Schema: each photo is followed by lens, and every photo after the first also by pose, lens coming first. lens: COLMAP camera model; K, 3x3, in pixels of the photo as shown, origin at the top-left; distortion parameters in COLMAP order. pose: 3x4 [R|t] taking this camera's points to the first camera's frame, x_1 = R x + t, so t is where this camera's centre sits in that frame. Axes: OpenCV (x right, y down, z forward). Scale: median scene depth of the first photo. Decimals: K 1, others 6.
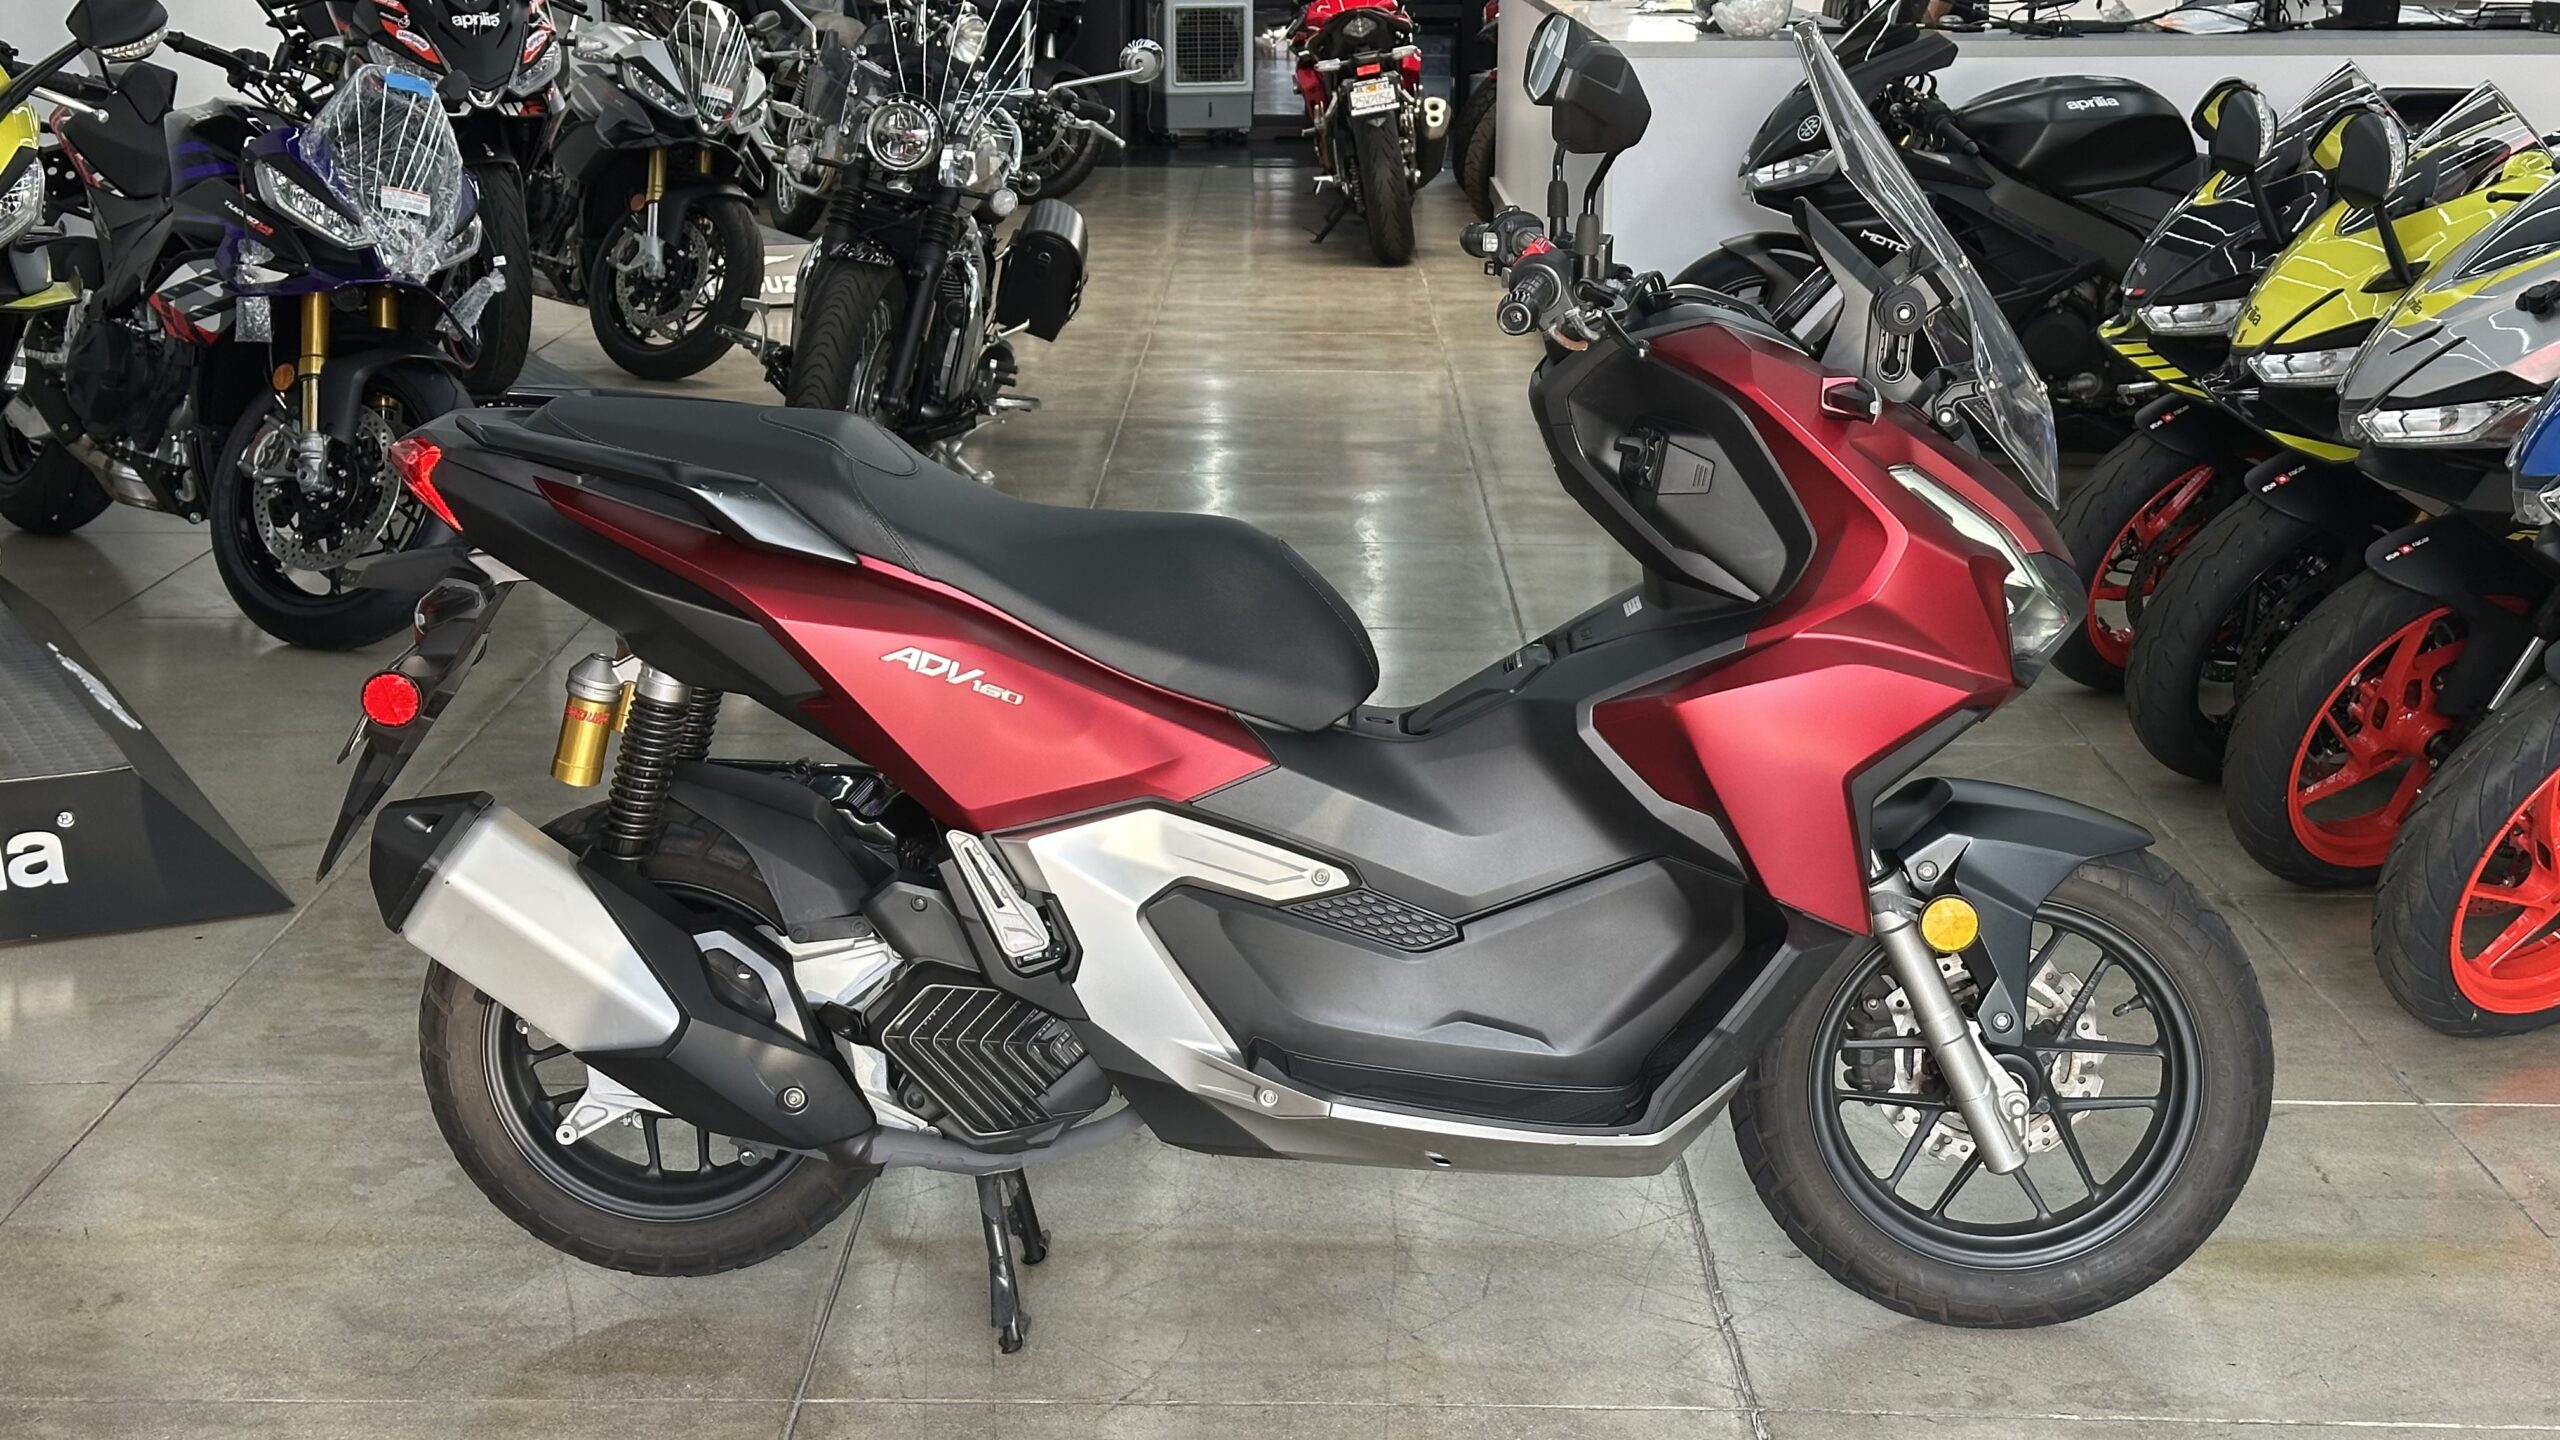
lens RADIAL K [[3524.7, 0, 1266.0], [0, 3524.7, 704.0], [0, 0, 1]] dist [0.099312, 0.000000]
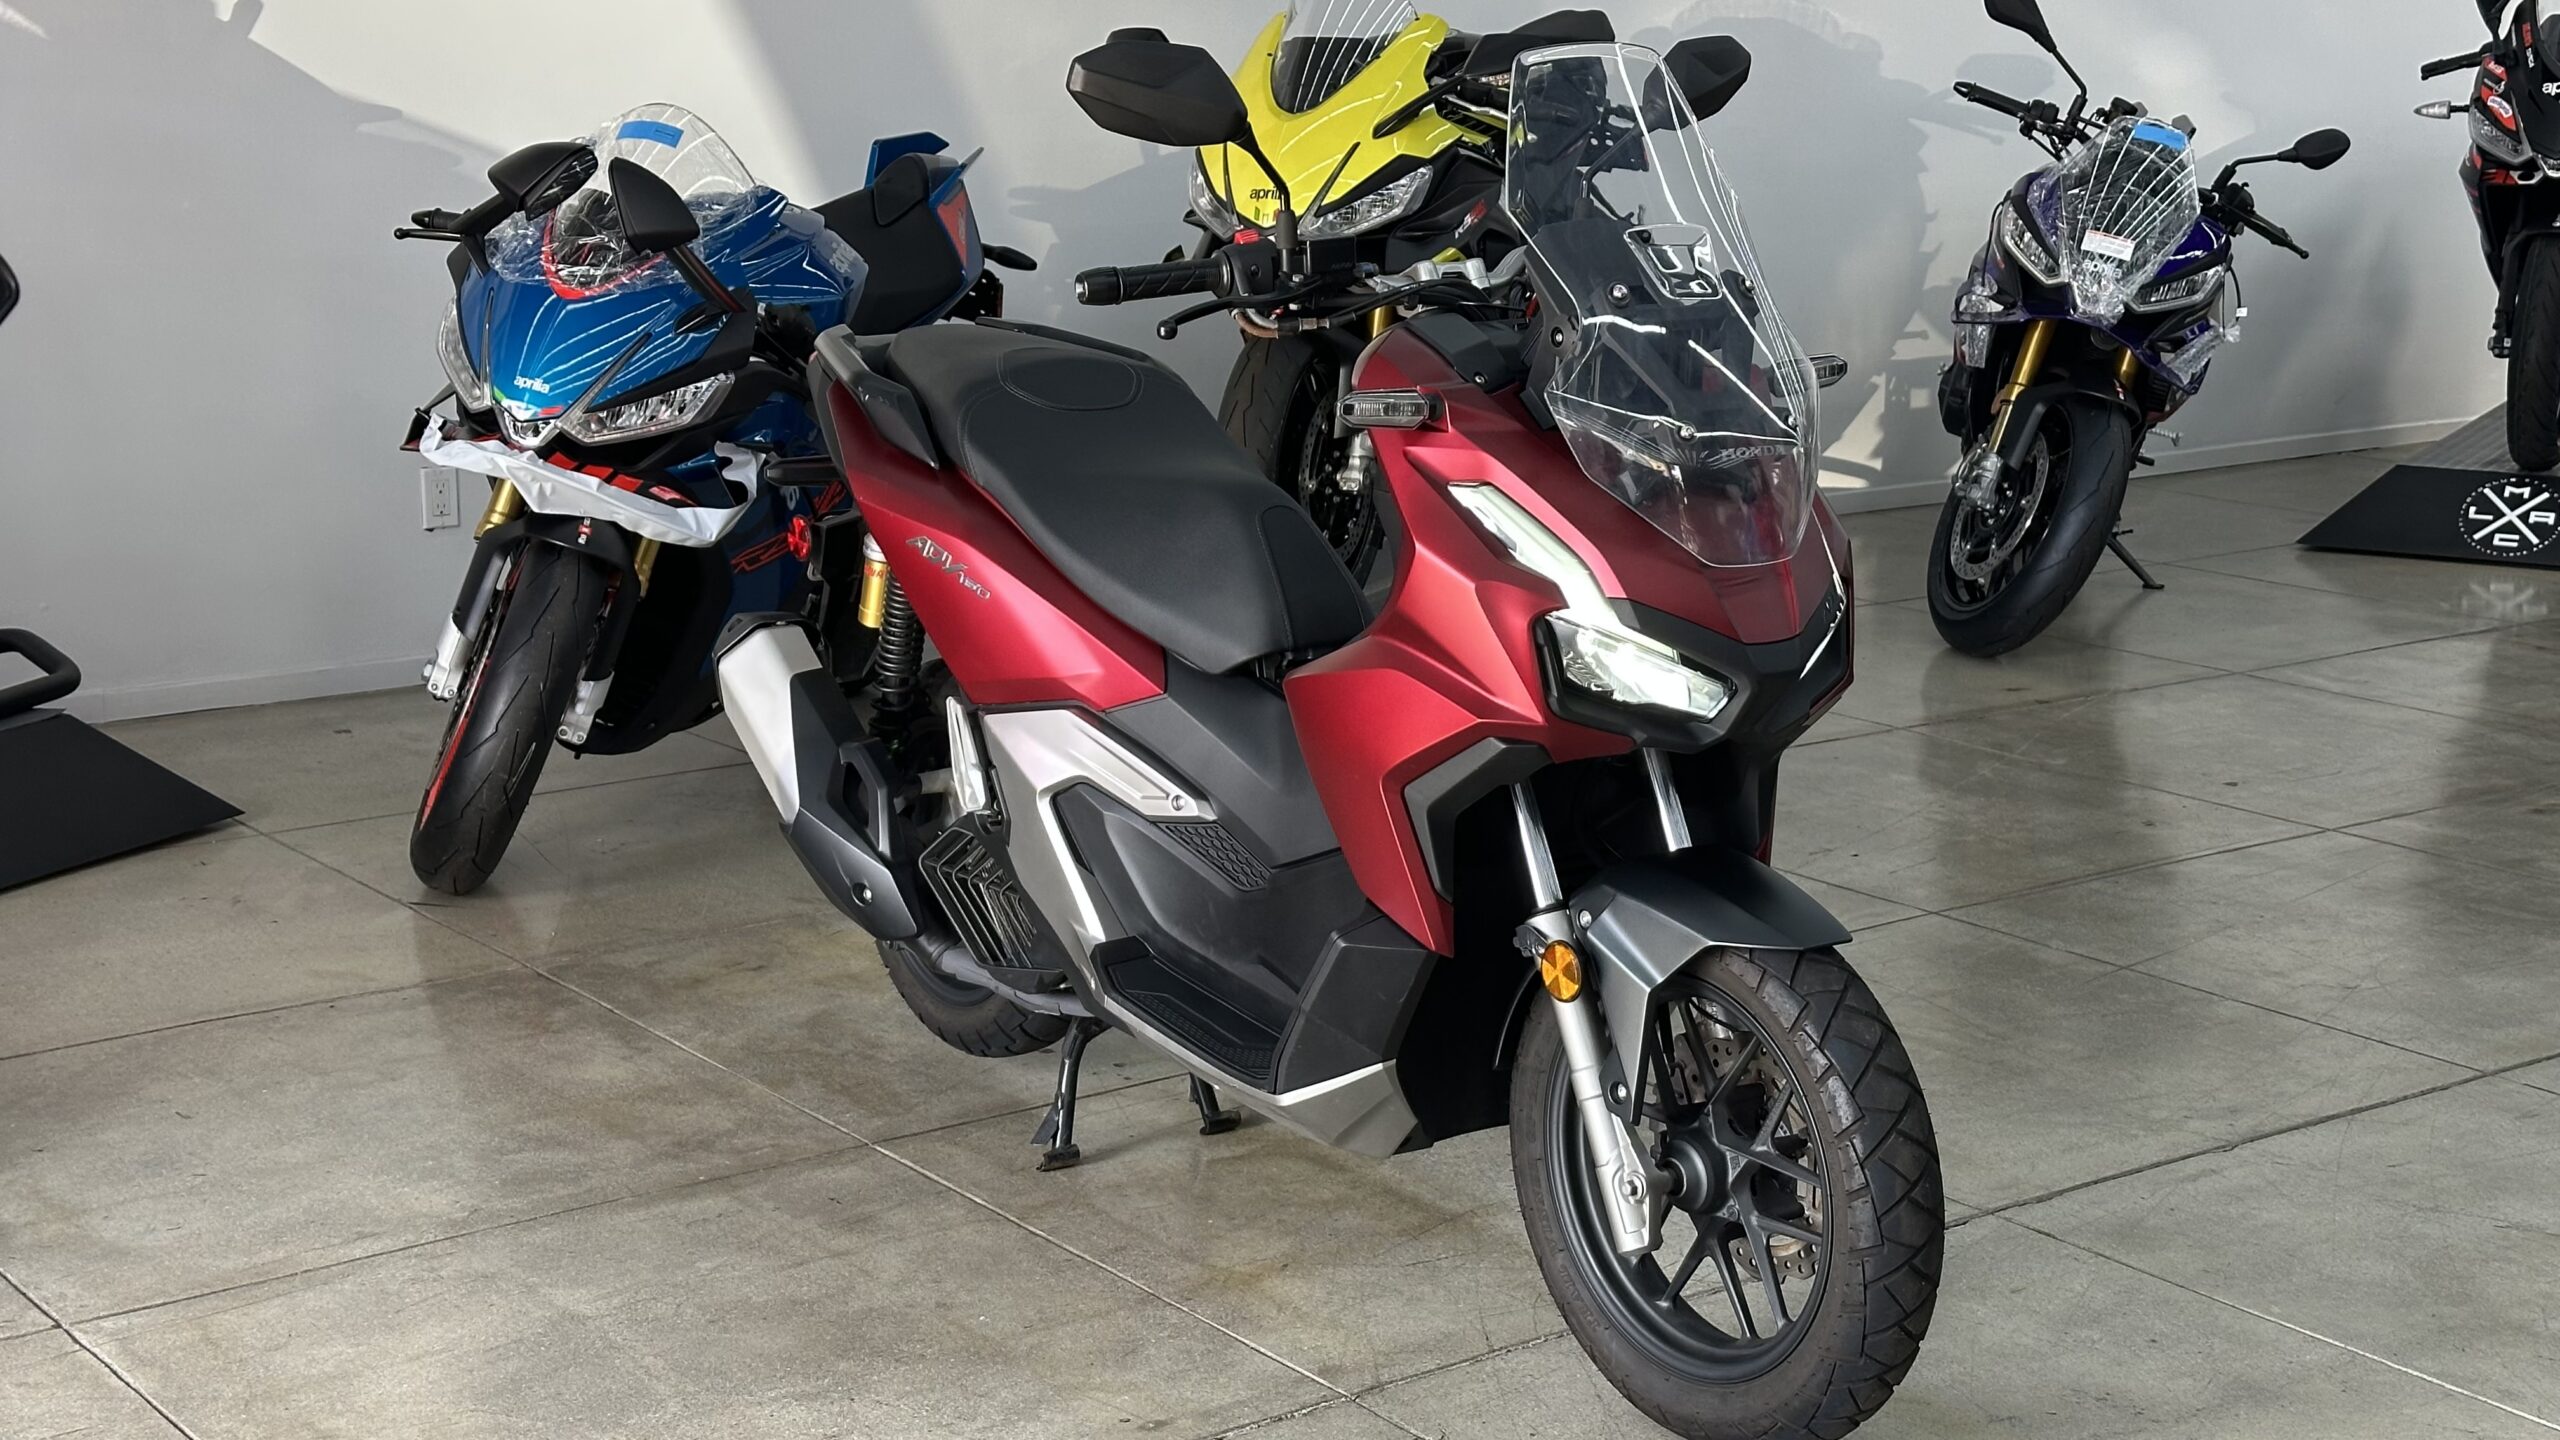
lens RADIAL K [[3524.7, 0, 1267.1], [0, 3524.7, 713.8], [0, 0, 1]] dist [0.099312, 0.000000]
pose [[0.607479, 0.166189, -0.776757, 0.533217], [-0.185350, 0.980532, 0.064830, -0.032963], [0.772409, 0.104589, 0.626455, 0.195551]]
